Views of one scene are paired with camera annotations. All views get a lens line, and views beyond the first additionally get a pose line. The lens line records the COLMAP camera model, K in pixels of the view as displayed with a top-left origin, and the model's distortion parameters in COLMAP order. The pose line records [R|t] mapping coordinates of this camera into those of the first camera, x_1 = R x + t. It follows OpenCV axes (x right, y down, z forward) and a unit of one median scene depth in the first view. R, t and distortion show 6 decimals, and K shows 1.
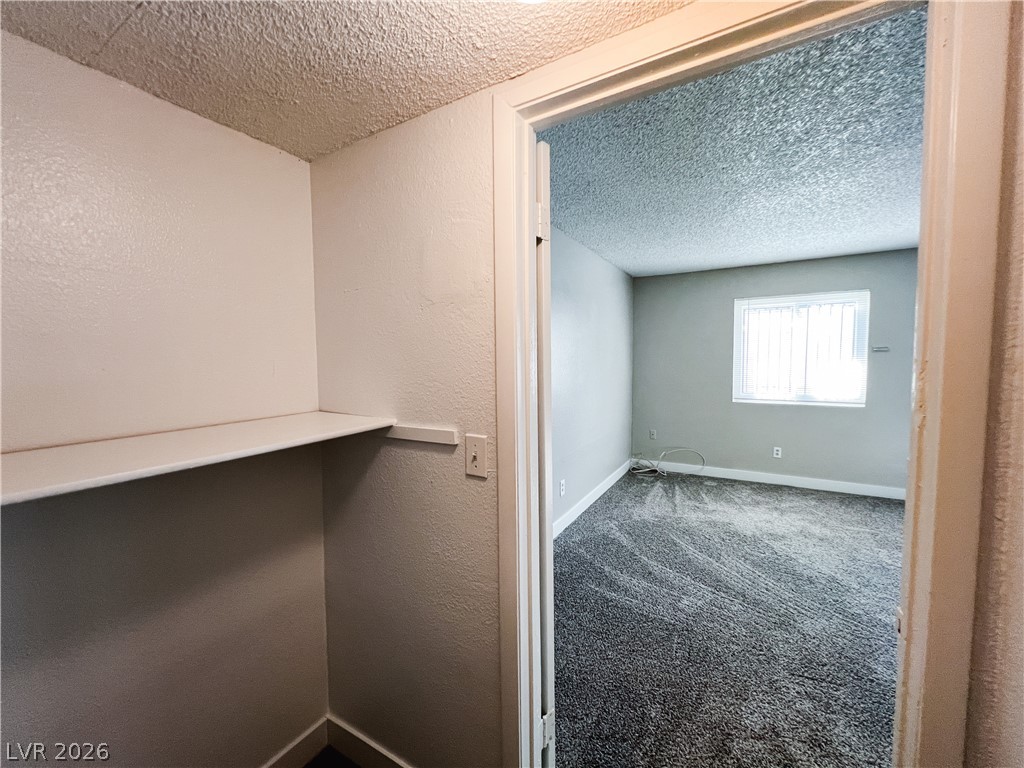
lens RADIAL K [[419.3, 0, 510.5], [0, 419.3, 384.3], [0, 0, 1]] dist [0.001516, 0.000484]
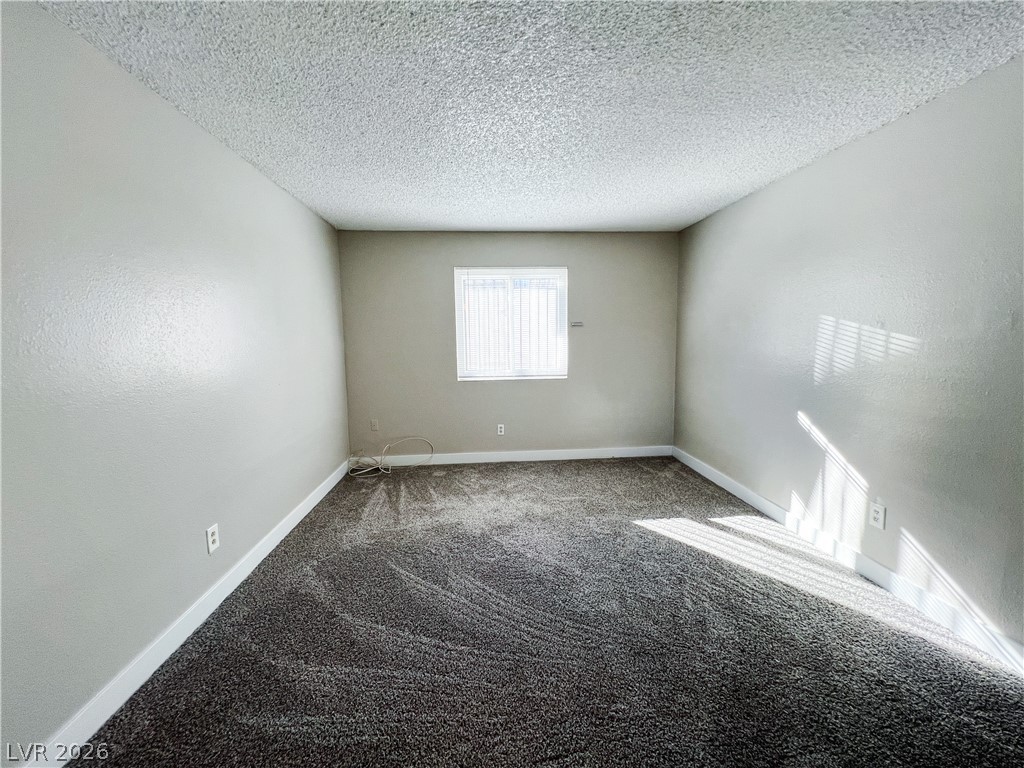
lens RADIAL K [[419.3, 0, 510.5], [0, 419.3, 384.3], [0, 0, 1]] dist [0.001516, 0.000484]
pose [[0.825434, -0.066061, 0.560620, 0.129022], [0.041297, 0.997534, 0.056742, 0.002746], [-0.562986, -0.023685, 0.826127, 0.206886]]
